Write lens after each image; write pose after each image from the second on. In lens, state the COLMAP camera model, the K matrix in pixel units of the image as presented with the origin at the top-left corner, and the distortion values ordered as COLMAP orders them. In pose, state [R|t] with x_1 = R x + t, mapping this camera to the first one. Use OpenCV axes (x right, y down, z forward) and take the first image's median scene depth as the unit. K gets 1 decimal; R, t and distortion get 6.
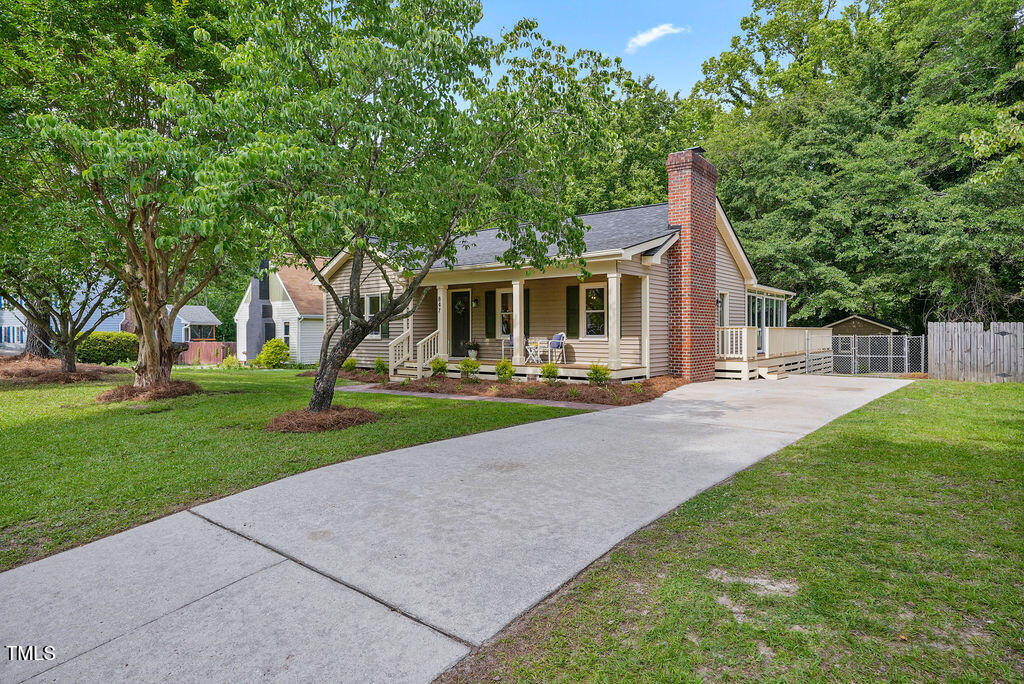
lens RADIAL K [[564.8, 0, 518.4], [0, 564.8, 336.7], [0, 0, 1]] dist [0.001179, 0.000460]
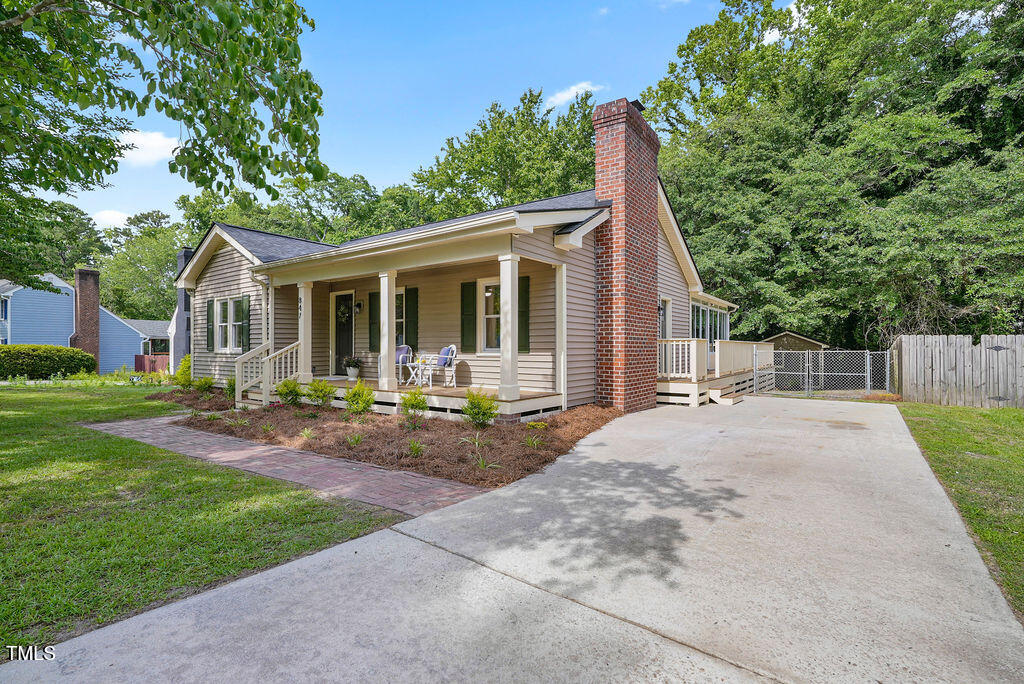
lens RADIAL K [[466.3, 0, 504.5], [0, 466.3, 347.9], [0, 0, 1]] dist [-0.011268, 0.004015]
pose [[0.999578, 0.003116, 0.028891, 0.091752], [-0.002868, 0.999959, -0.008605, 0.001087], [-0.028917, 0.008518, 0.999546, 0.278886]]
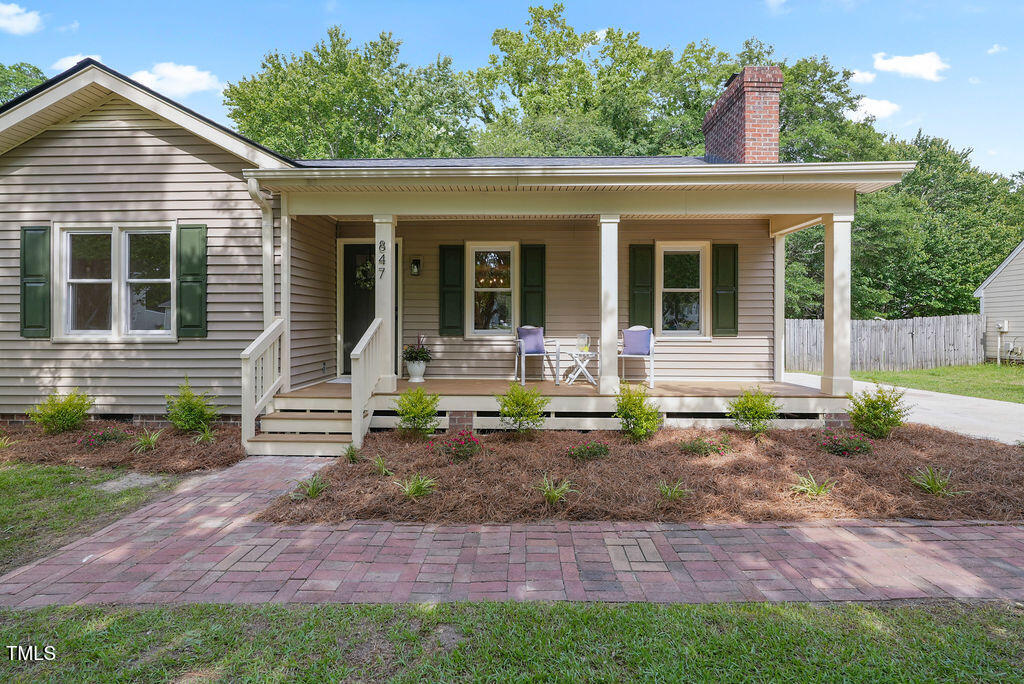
lens RADIAL K [[466.3, 0, 509.4], [0, 466.3, 325.6], [0, 0, 1]] dist [-0.011268, 0.004015]
pose [[0.814195, 0.006274, 0.580557, -0.205506], [0.002472, 0.999895, -0.014272, -0.001361], [-0.580586, 0.013055, 0.814094, 0.505094]]
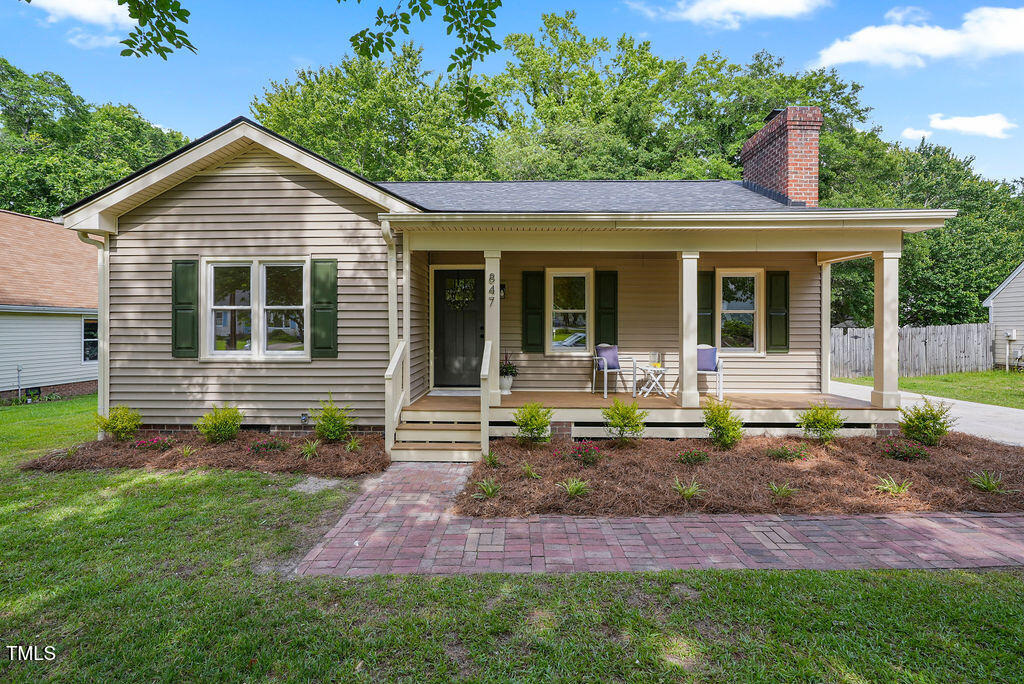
lens RADIAL K [[466.3, 0, 511.3], [0, 466.3, 325.8], [0, 0, 1]] dist [-0.011268, 0.004015]
pose [[0.810969, 0.005708, 0.585061, -0.280915], [0.002767, 0.999904, -0.013591, -0.015547], [-0.585082, 0.012640, 0.810875, 0.508269]]
